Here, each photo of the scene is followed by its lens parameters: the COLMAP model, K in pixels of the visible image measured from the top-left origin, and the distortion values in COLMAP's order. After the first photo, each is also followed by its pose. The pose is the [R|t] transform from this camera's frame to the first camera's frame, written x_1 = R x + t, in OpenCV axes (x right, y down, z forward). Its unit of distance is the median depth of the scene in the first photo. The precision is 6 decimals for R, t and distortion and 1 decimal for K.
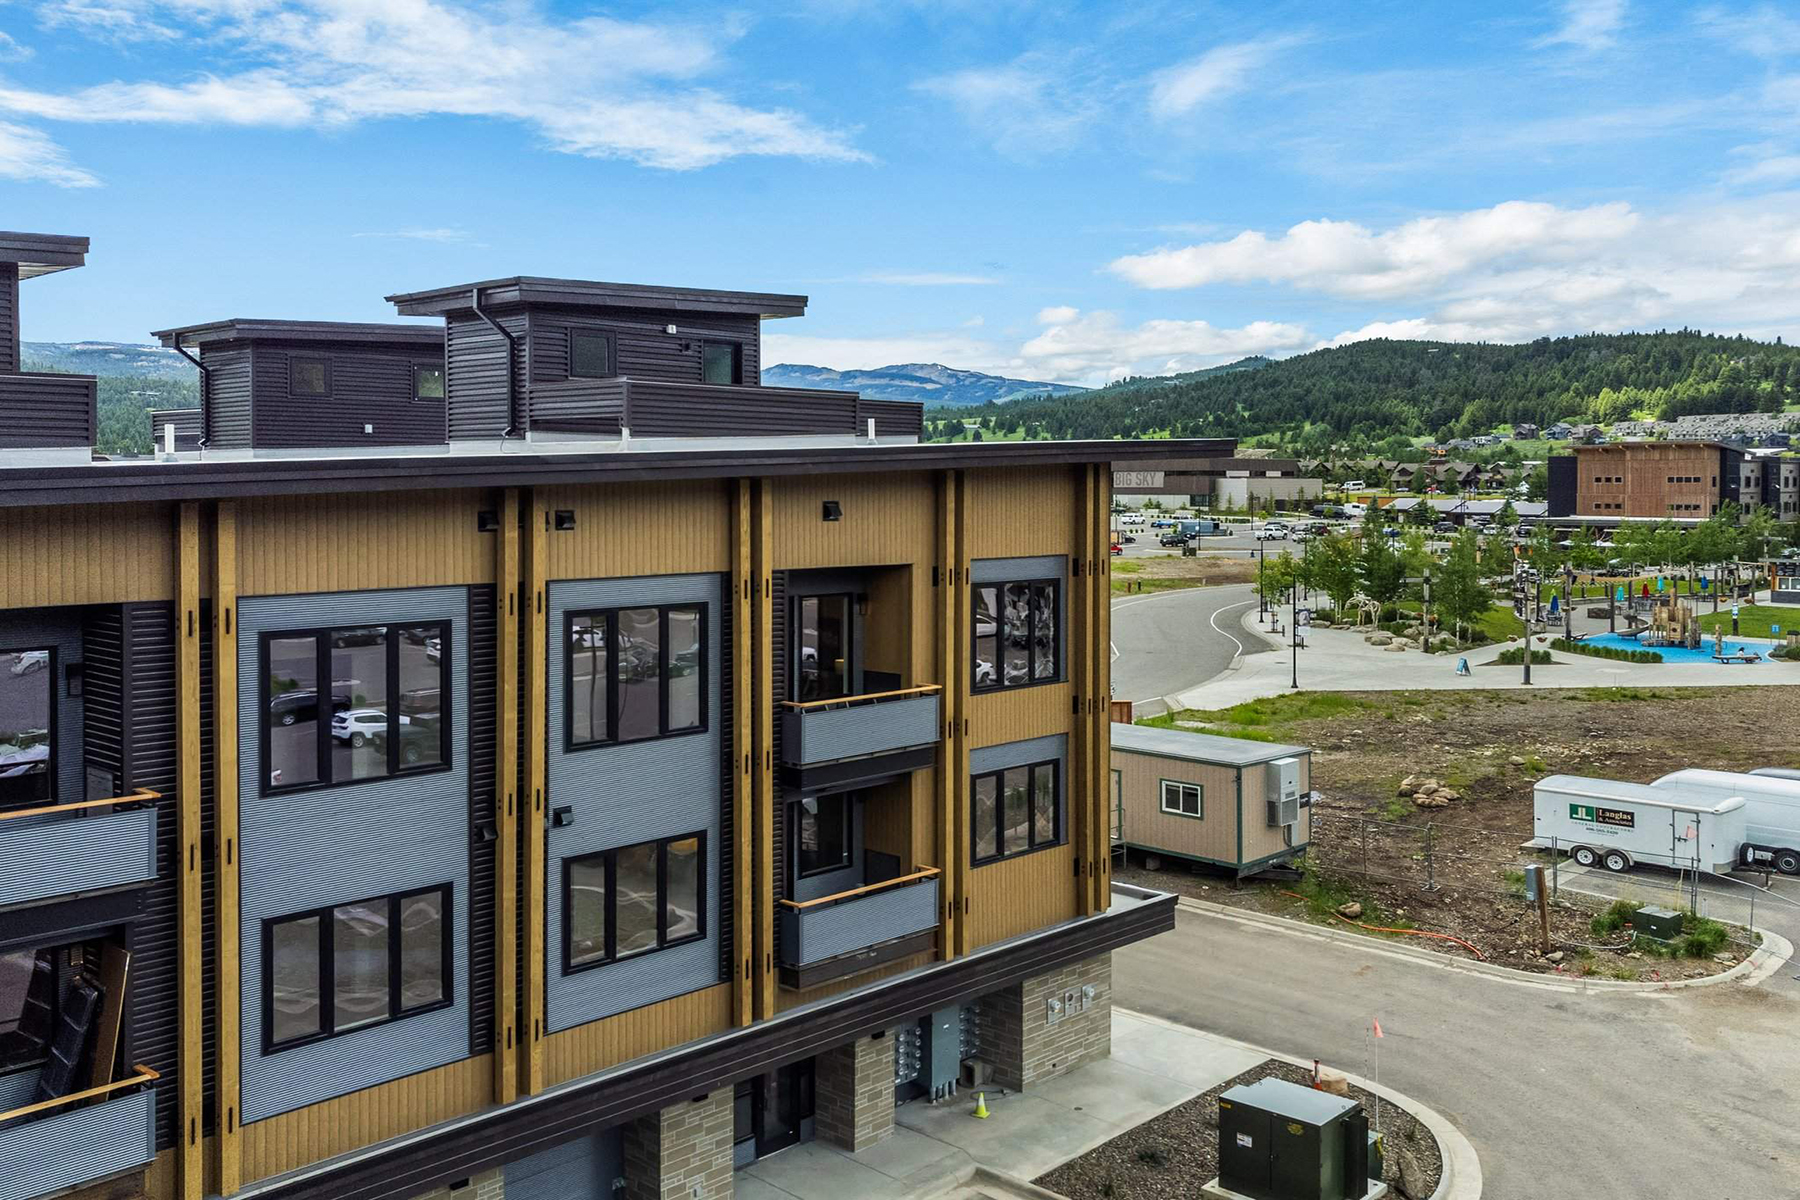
lens RADIAL K [[1581.0, 0, 893.7], [0, 1581.0, 504.2], [0, 0, 1]] dist [-0.004197, -0.005983]
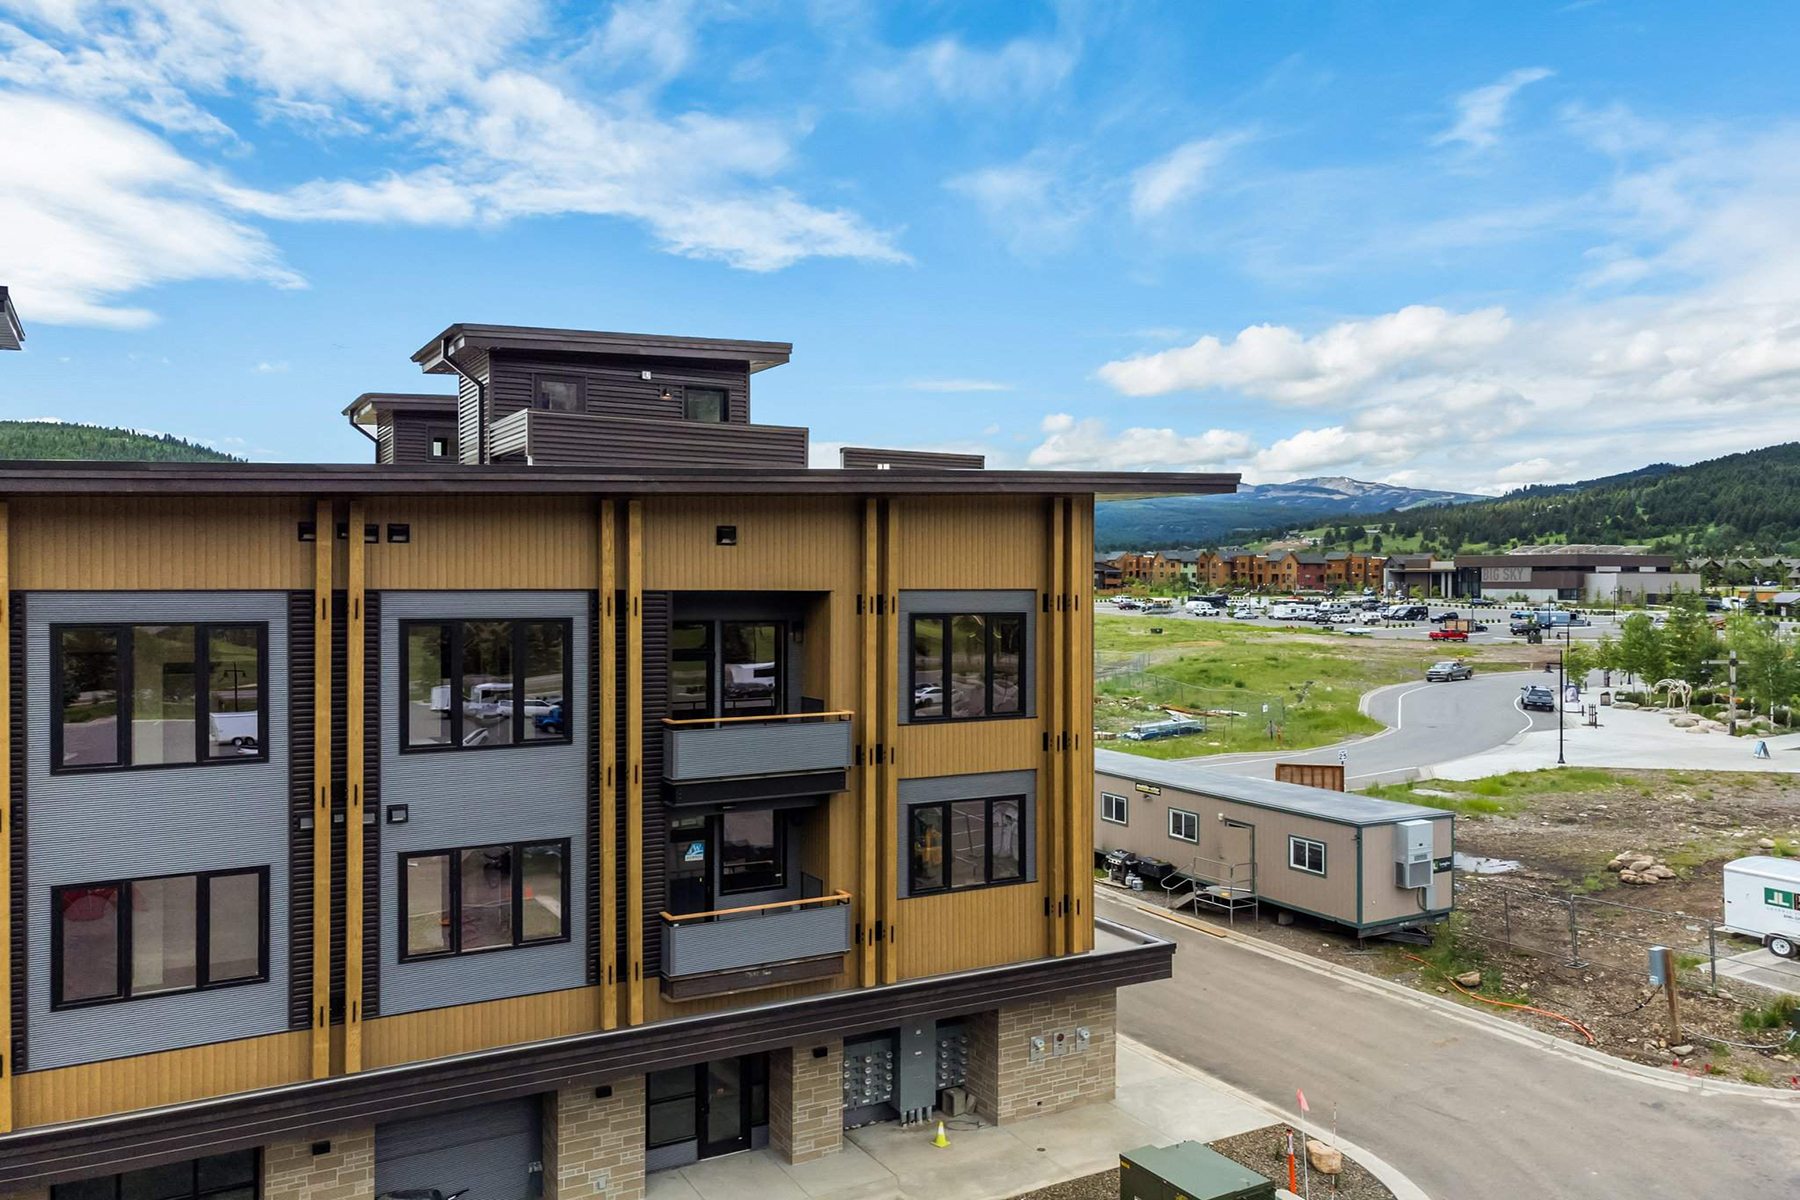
lens RADIAL K [[1330.0, 0, 900.0], [0, 1330.0, 600.0], [0, 0, 1]] dist [0.006453, 0.003126]
pose [[0.958013, 0.004928, -0.286682, 0.221956], [-0.004876, 0.999988, 0.000894, 0.031409], [0.286683, 0.000542, 0.958025, 0.144828]]
